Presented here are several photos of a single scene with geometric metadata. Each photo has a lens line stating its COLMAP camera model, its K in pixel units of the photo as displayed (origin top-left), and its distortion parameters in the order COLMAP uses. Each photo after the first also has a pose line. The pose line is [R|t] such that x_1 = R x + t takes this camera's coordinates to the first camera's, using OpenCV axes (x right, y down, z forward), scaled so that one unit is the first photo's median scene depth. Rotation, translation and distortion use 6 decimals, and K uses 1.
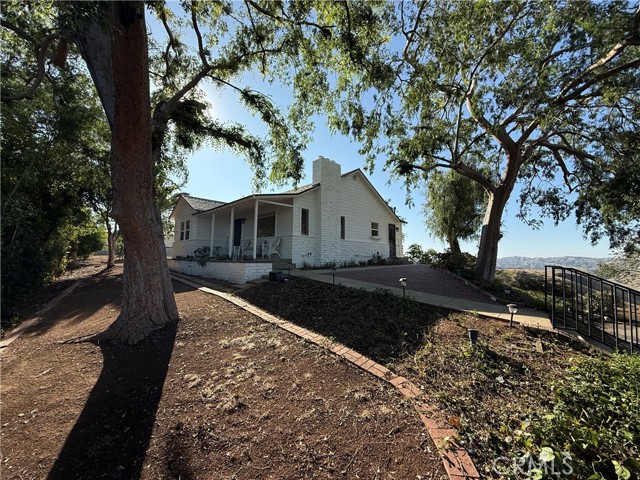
lens RADIAL K [[256.7, 0, 318.1], [0, 256.7, 240.2], [0, 0, 1]] dist [-0.000842, 0.000456]
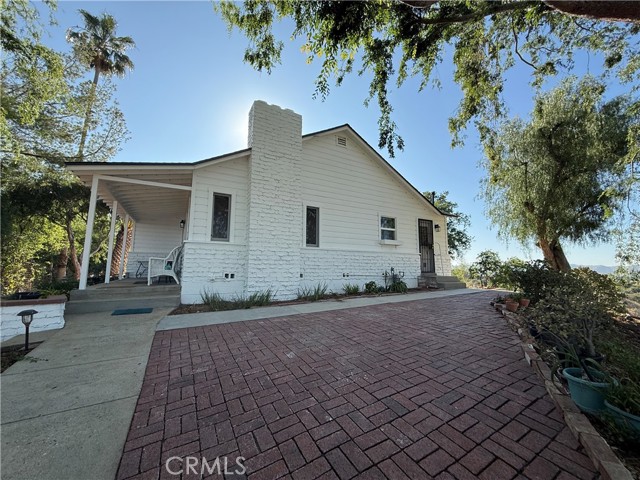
lens RADIAL K [[256.7, 0, 320.2], [0, 256.7, 238.3], [0, 0, 1]] dist [-0.000842, 0.000456]
pose [[0.967610, -0.034088, -0.250137, 0.216398], [0.023698, 0.998731, -0.044434, 0.002198], [0.251334, 0.037067, 0.967190, 0.399098]]
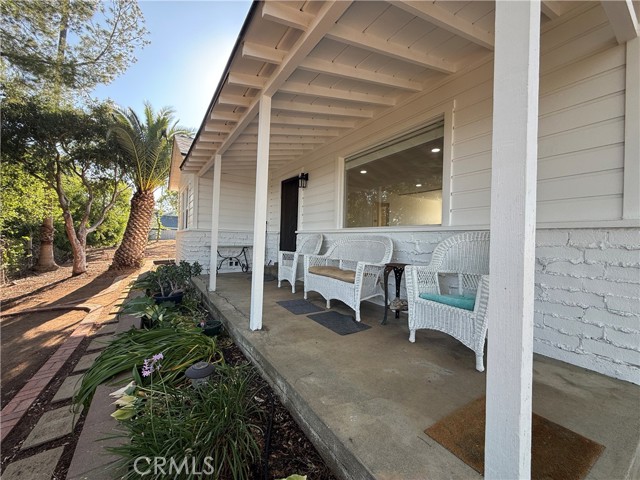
lens RADIAL K [[256.7, 0, 320.9], [0, 256.7, 238.9], [0, 0, 1]] dist [-0.000842, 0.000456]
pose [[0.983055, 0.011947, -0.182923, -0.182560], [0.001023, 0.997501, 0.070646, -0.016787], [0.183310, -0.069636, 0.980586, 0.587011]]
